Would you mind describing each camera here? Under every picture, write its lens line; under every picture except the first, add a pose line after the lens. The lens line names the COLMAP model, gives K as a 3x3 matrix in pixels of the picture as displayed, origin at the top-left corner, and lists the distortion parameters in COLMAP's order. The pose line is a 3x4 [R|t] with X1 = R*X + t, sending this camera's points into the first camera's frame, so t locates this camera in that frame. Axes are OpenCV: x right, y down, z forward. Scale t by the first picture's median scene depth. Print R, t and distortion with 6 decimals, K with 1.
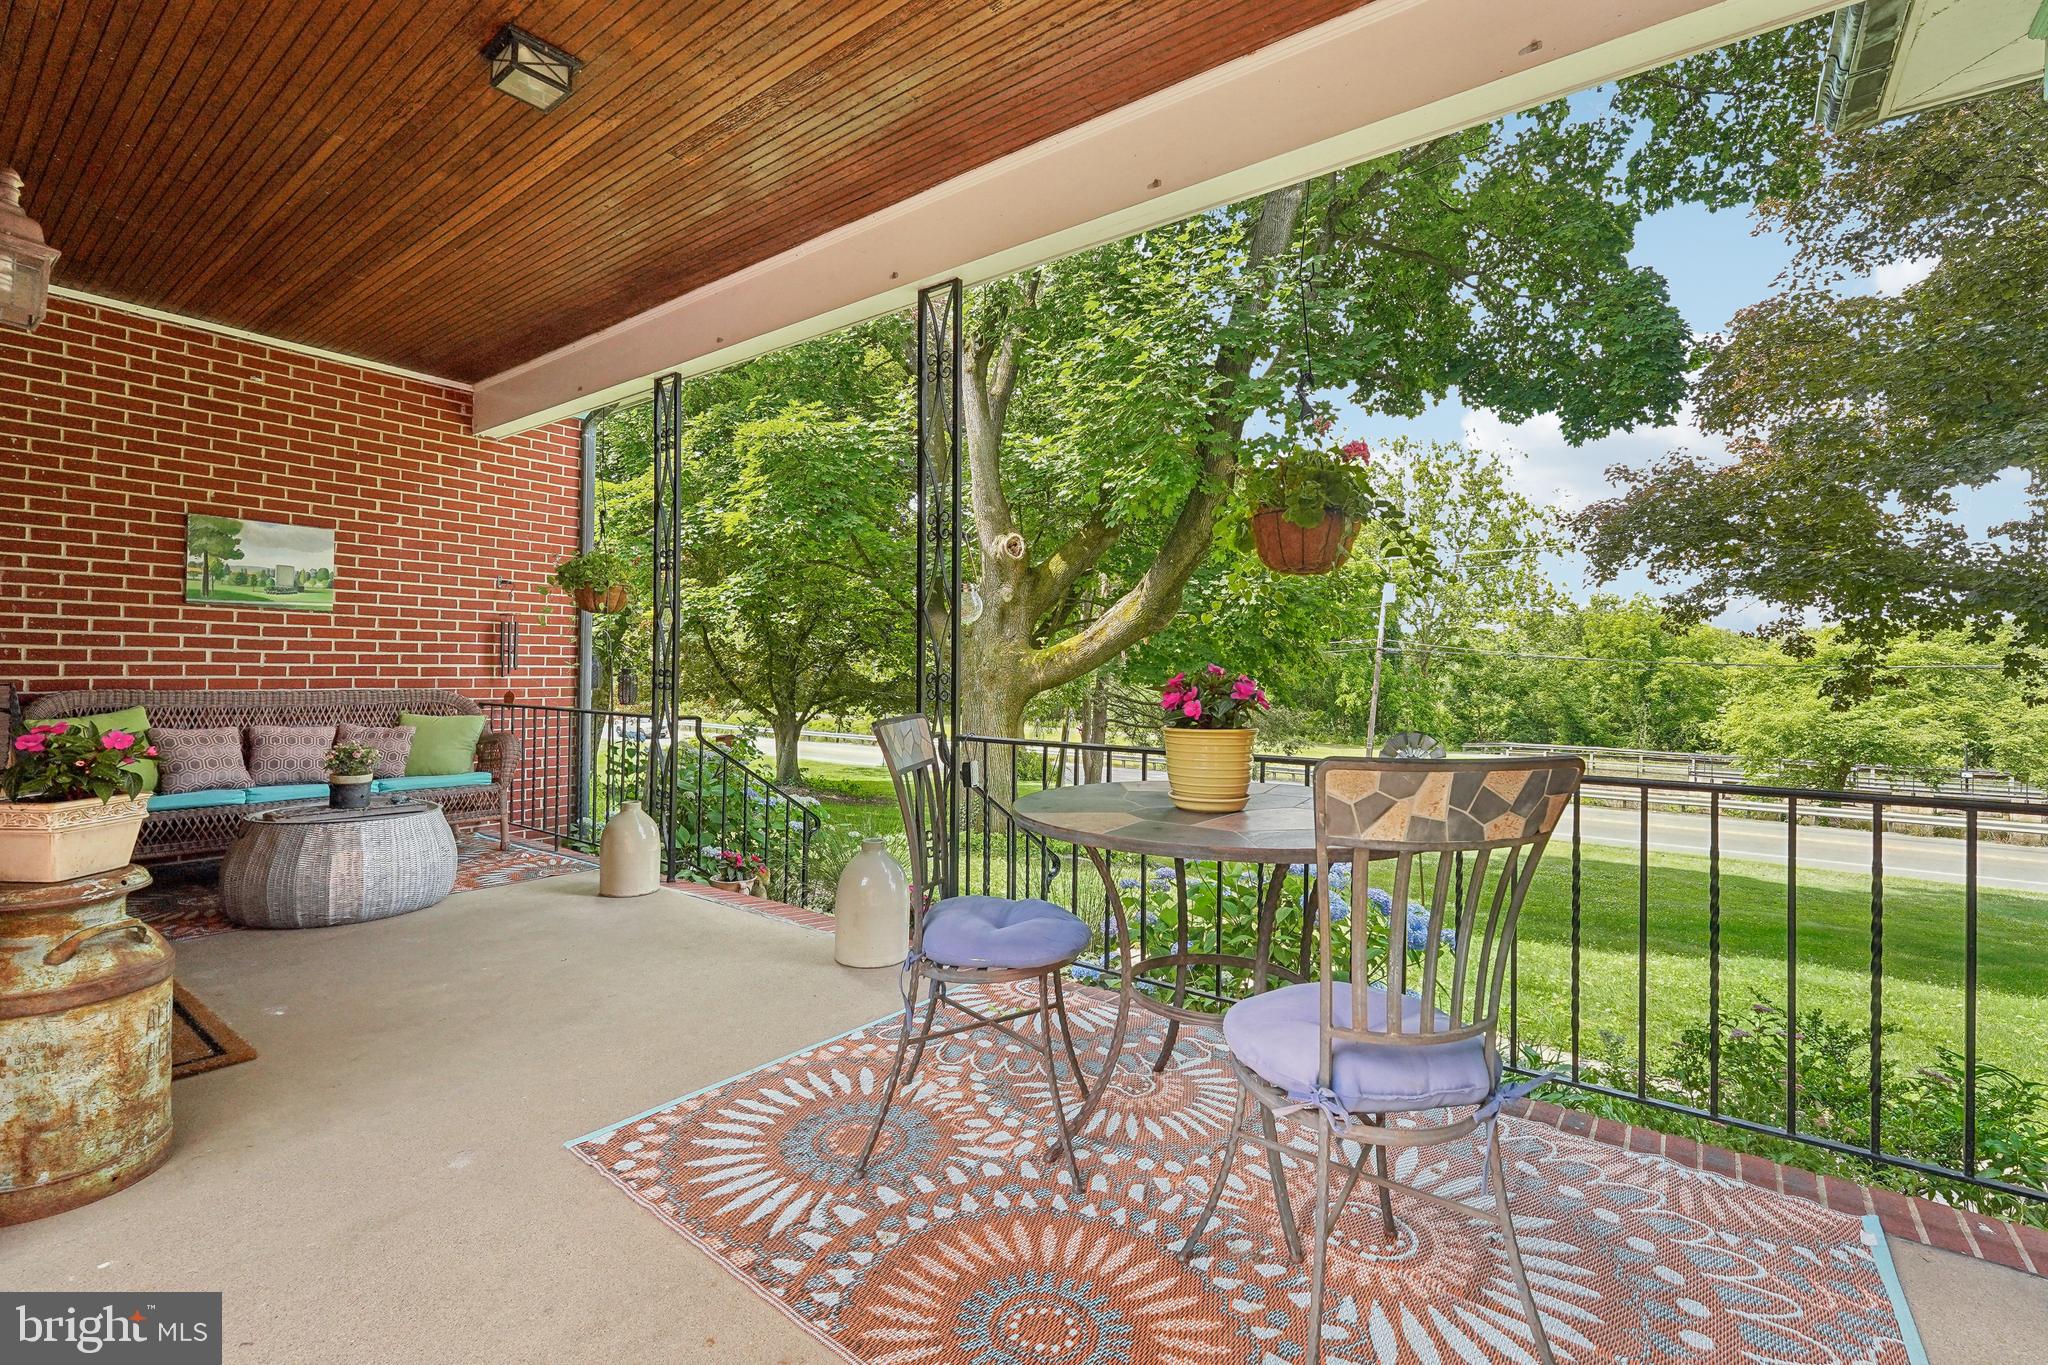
lens RADIAL K [[887.5, 0, 1019.9], [0, 887.5, 665.9], [0, 0, 1]] dist [-0.000435, -0.000090]
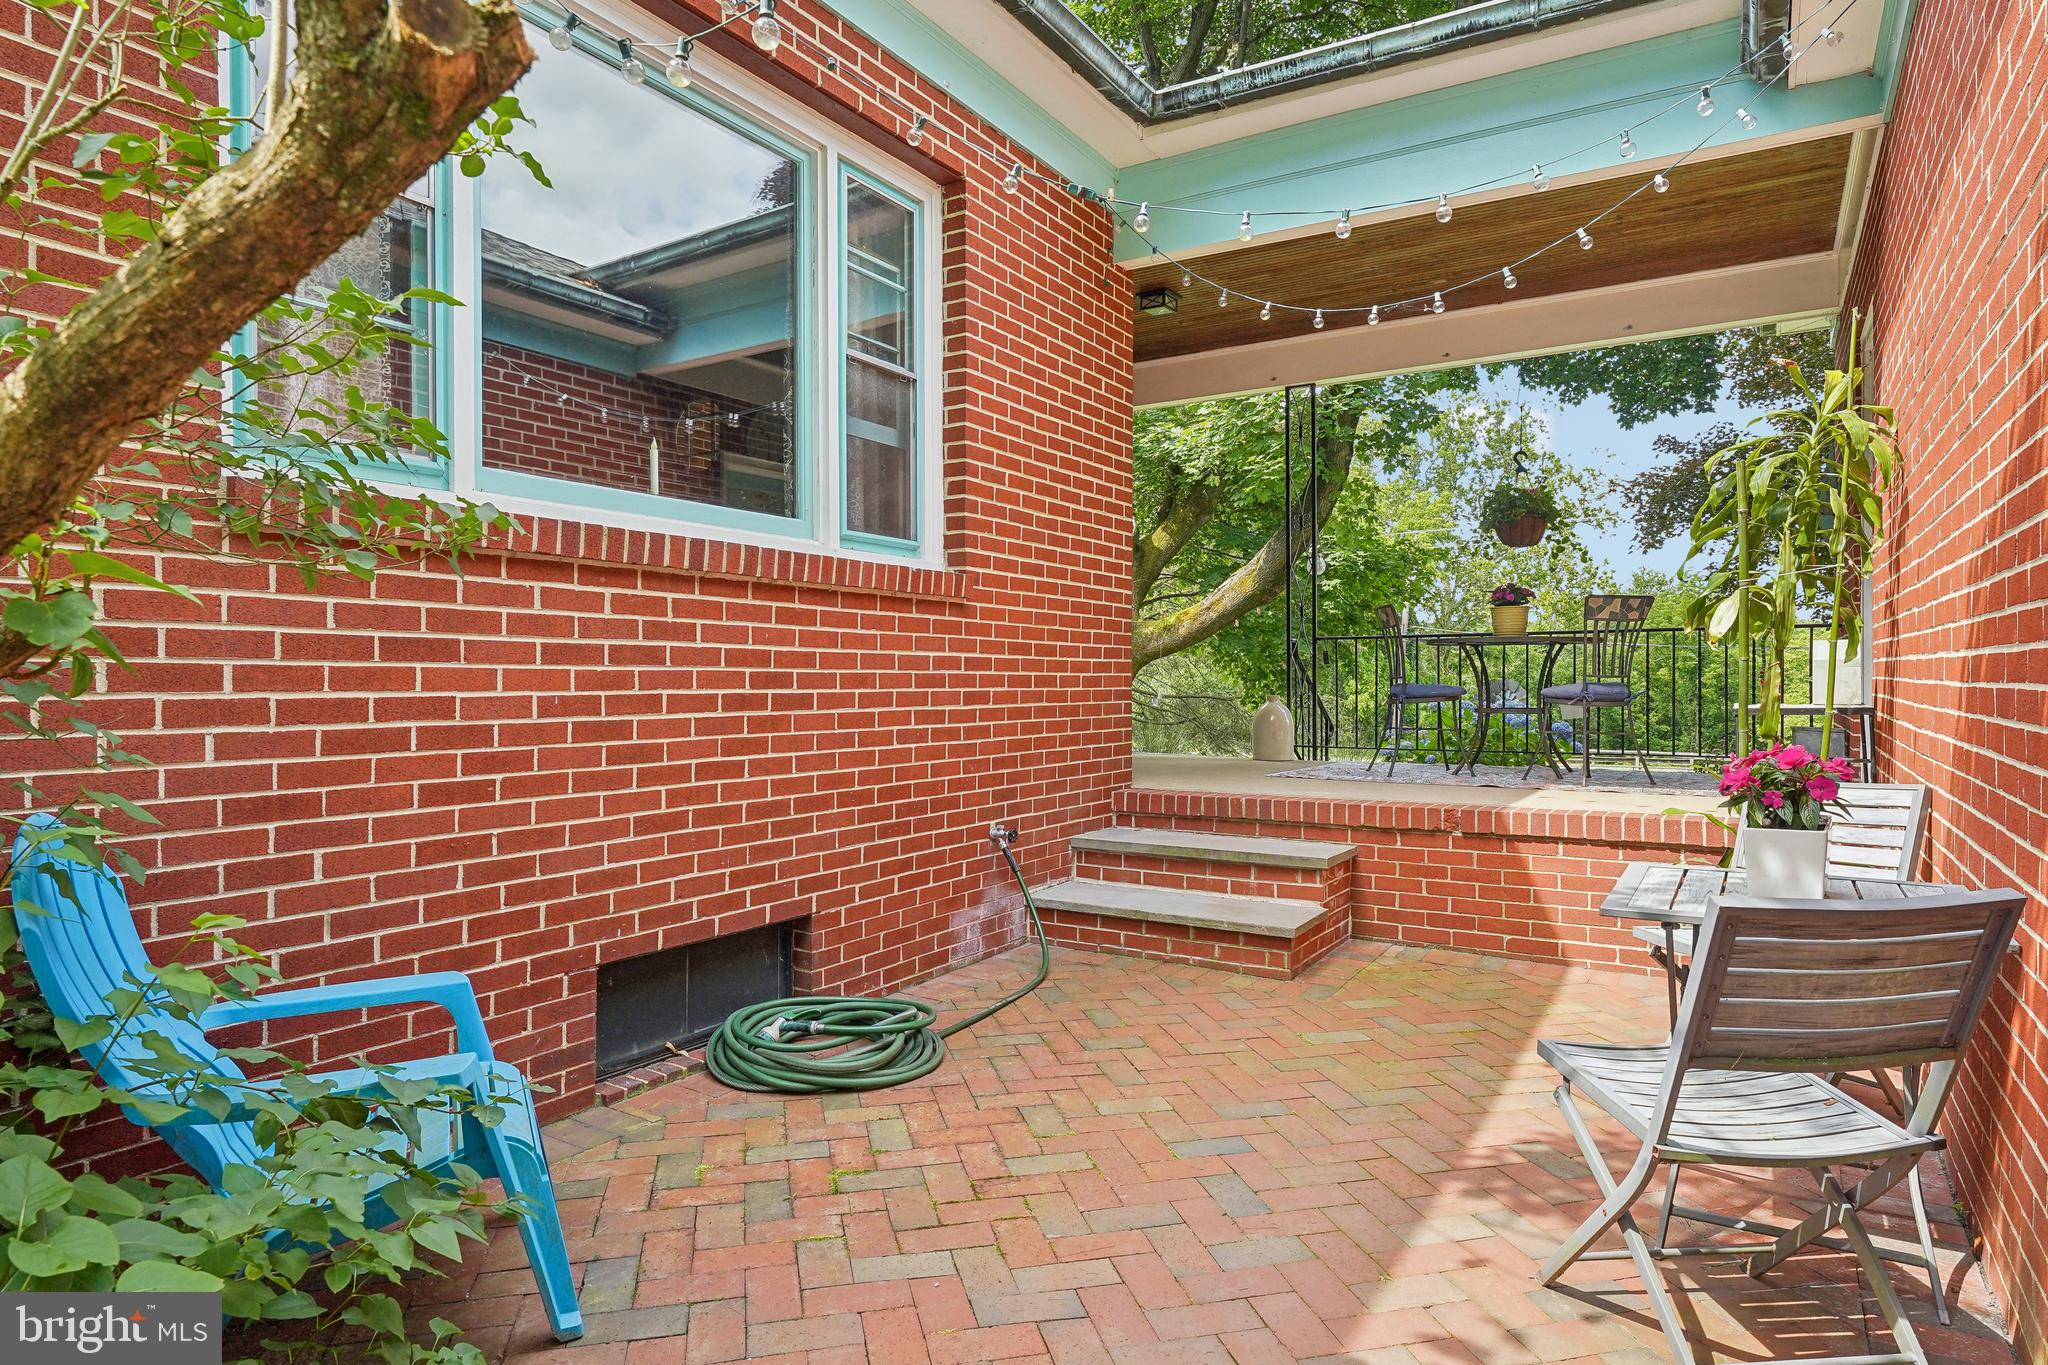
lens RADIAL K [[1150.1, 0, 1024.0], [0, 1150.1, 682.5], [0, 0, 1]] dist [0.000539, 0.000384]
pose [[0.996405, -0.012955, 0.083724, -0.157012], [0.012108, 0.999870, 0.010620, 0.025283], [-0.083851, -0.009568, 0.996432, -0.234005]]
